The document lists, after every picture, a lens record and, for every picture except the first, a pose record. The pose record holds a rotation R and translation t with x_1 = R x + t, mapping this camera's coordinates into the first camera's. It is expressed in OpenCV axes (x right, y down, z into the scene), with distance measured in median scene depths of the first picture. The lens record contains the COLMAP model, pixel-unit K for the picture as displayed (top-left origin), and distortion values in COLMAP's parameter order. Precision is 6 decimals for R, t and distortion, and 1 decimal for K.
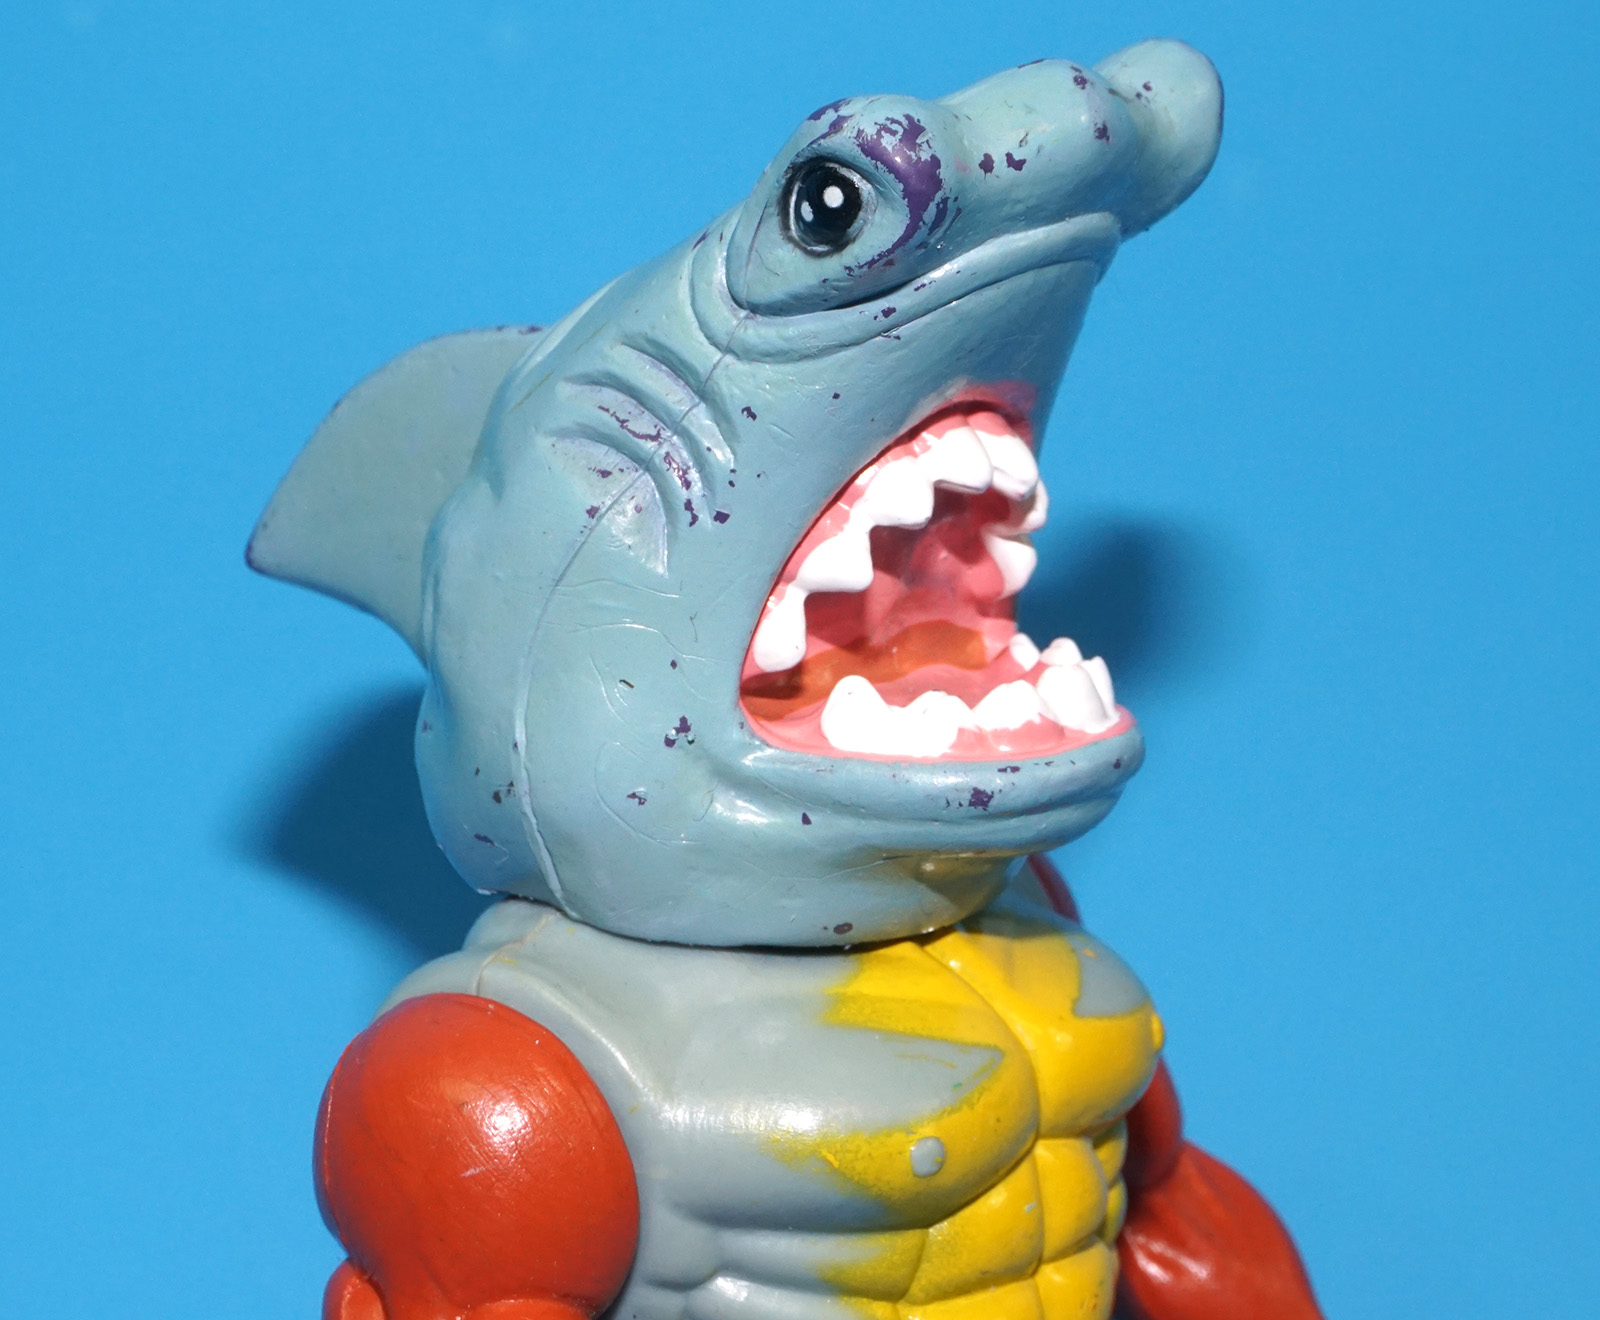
lens RADIAL K [[6057.6, 0, 805.8], [0, 6057.6, 654.0], [0, 0, 1]] dist [0.135082, 0.000000]
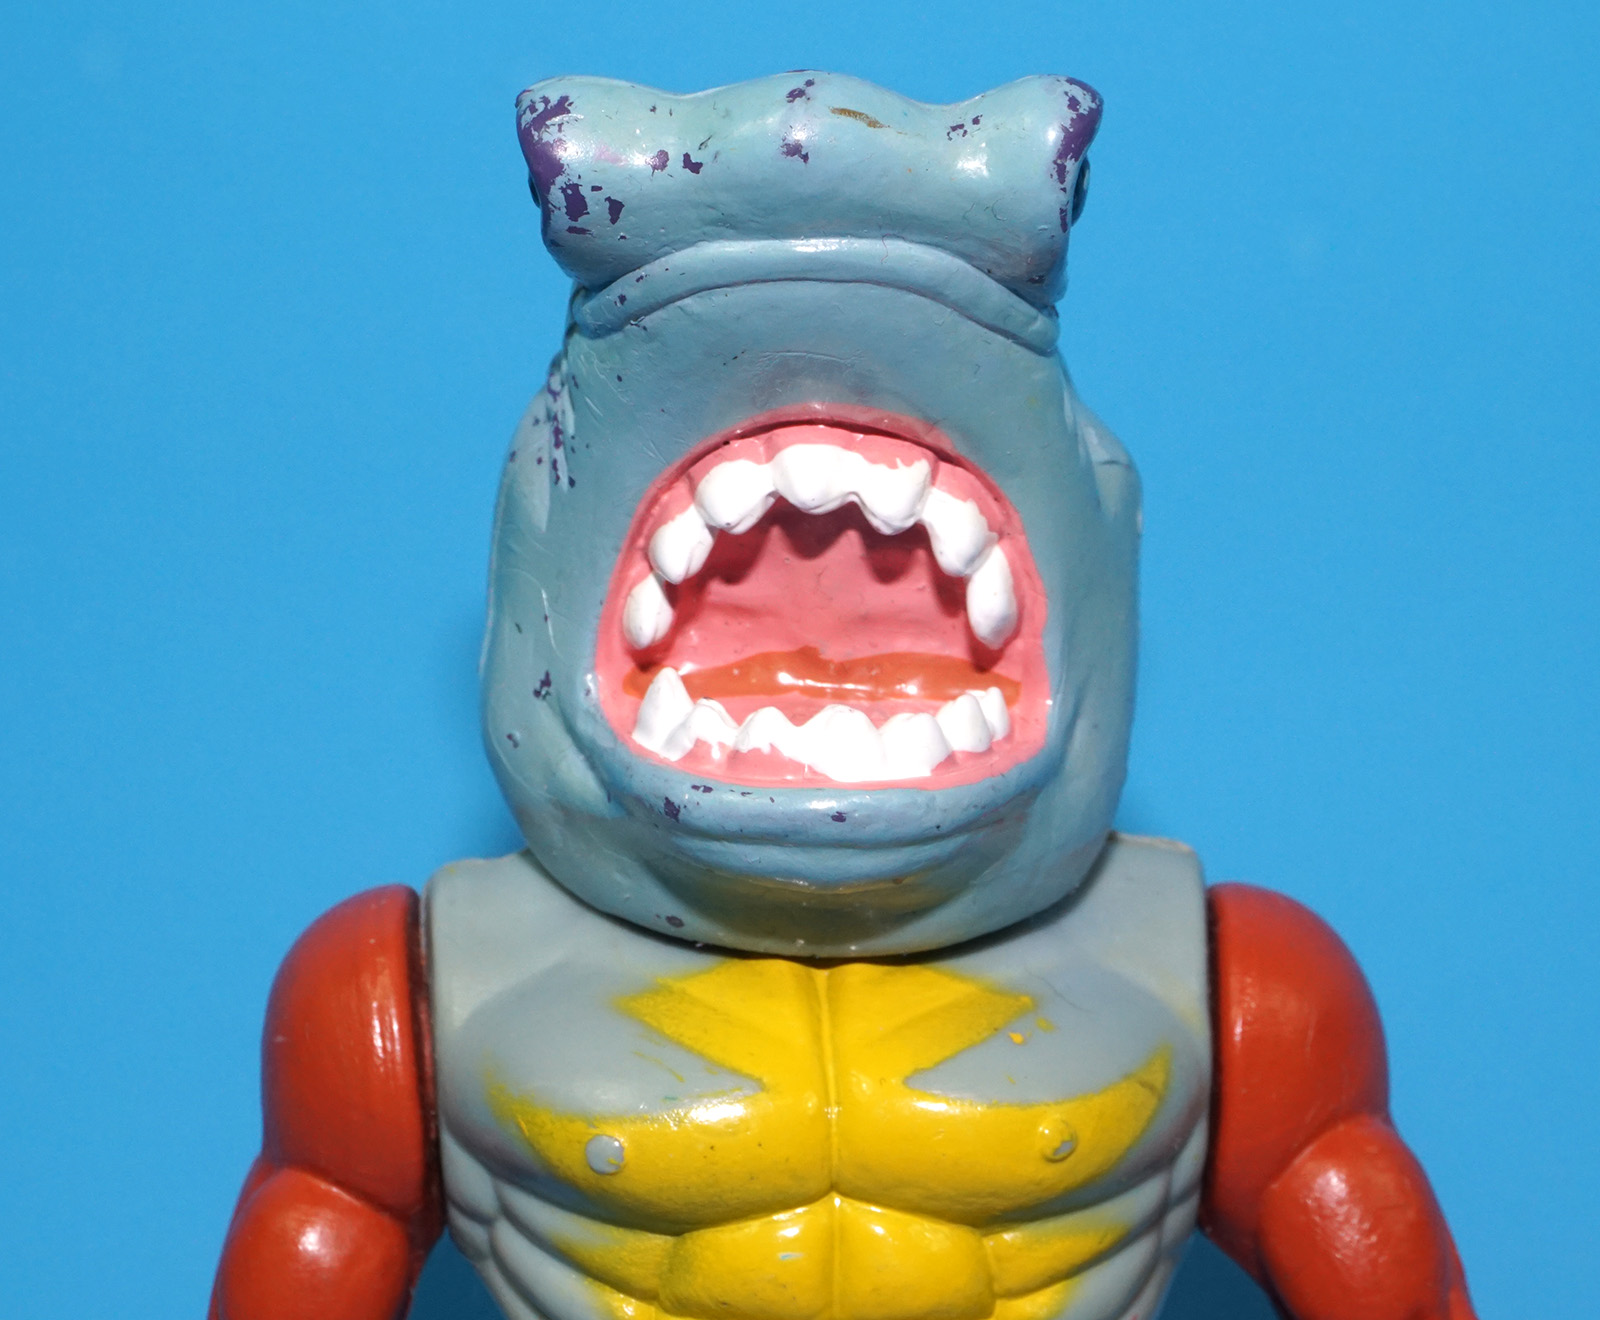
lens RADIAL K [[6057.6, 0, 800.0], [0, 6057.6, 663.7], [0, 0, 1]] dist [0.135082, 0.000000]
pose [[0.573262, 0.195664, -0.795667, 0.810278], [-0.193344, 0.975950, 0.100697, -0.101152], [0.796234, 0.096112, 0.597305, 0.426939]]
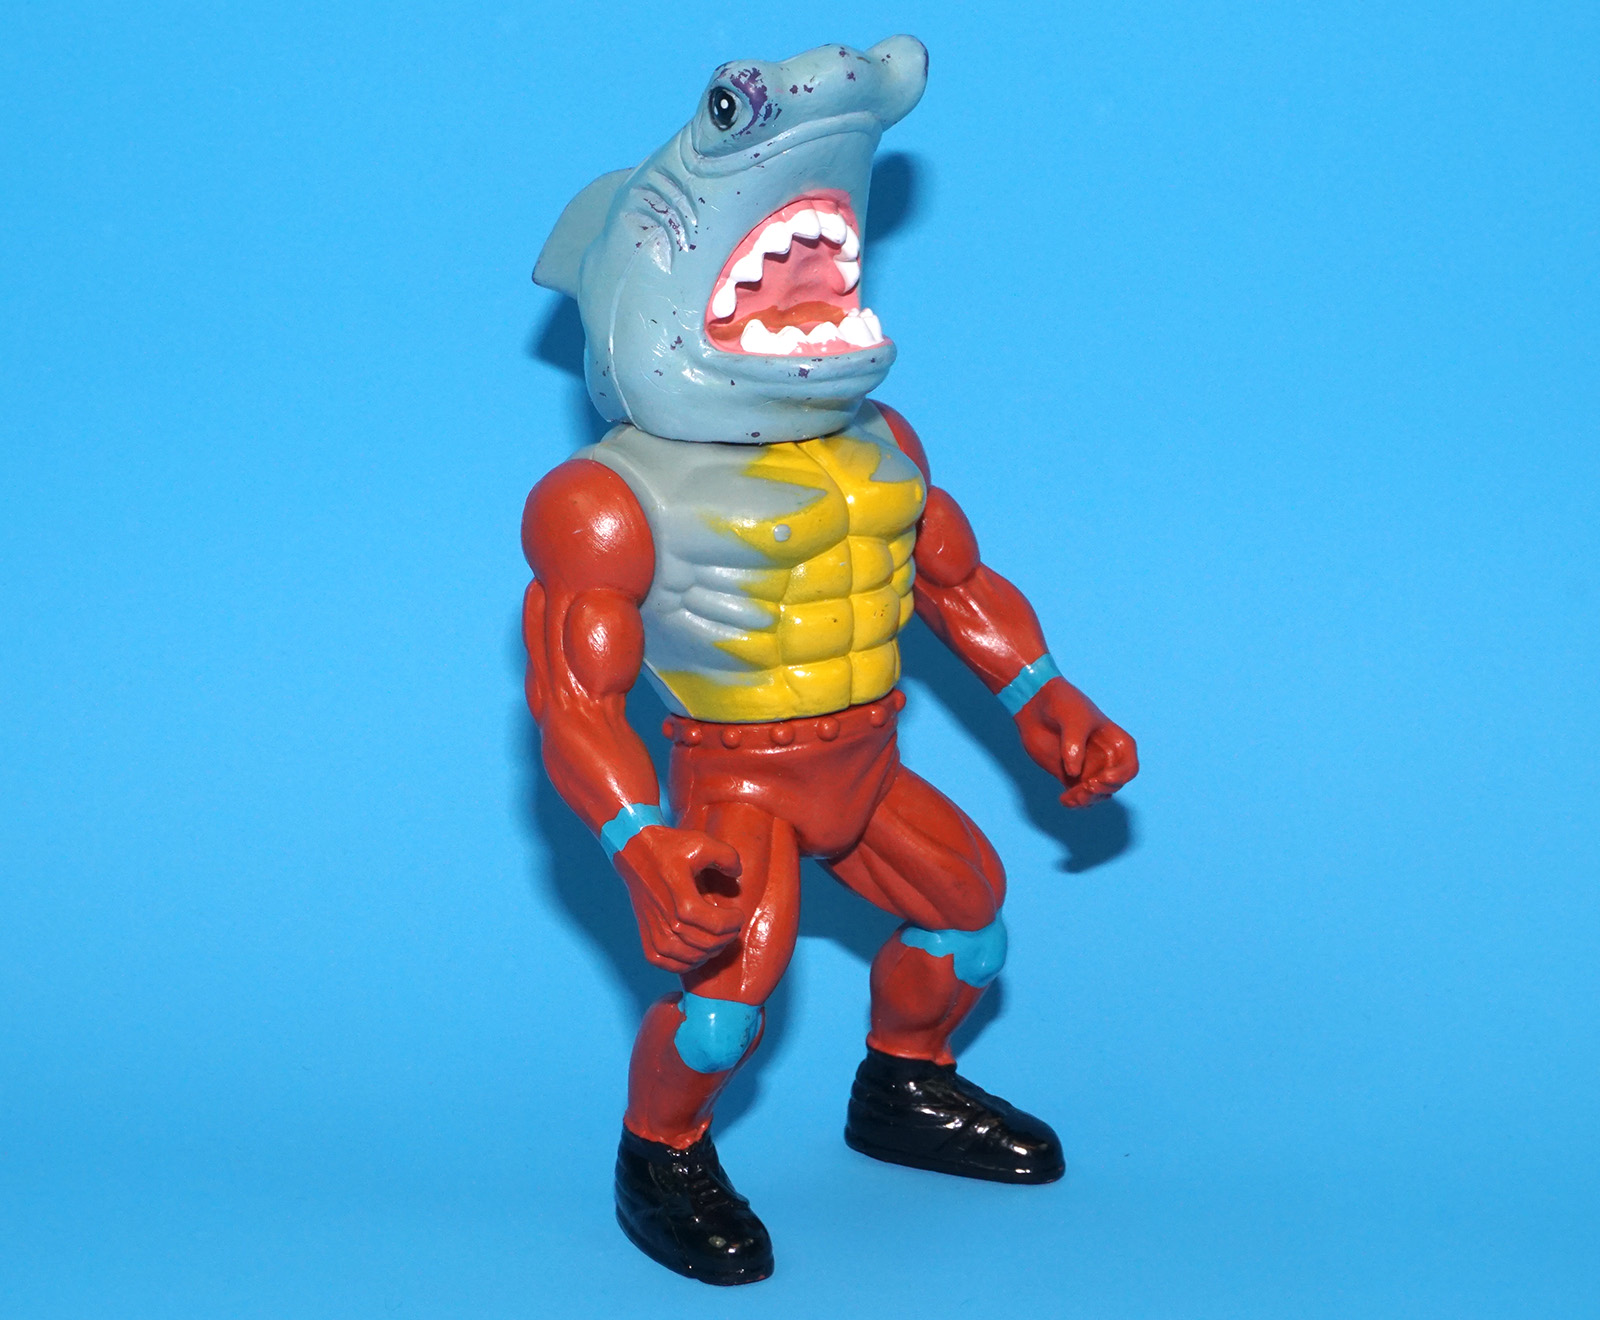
lens RADIAL K [[6057.6, 0, 797.3], [0, 6057.6, 661.7], [0, 0, 1]] dist [0.135082, 0.000000]
pose [[0.979110, 0.016171, -0.202687, 0.482021], [-0.015843, 0.999869, 0.003243, 0.123355], [0.202713, 0.000036, 0.979238, -1.199819]]
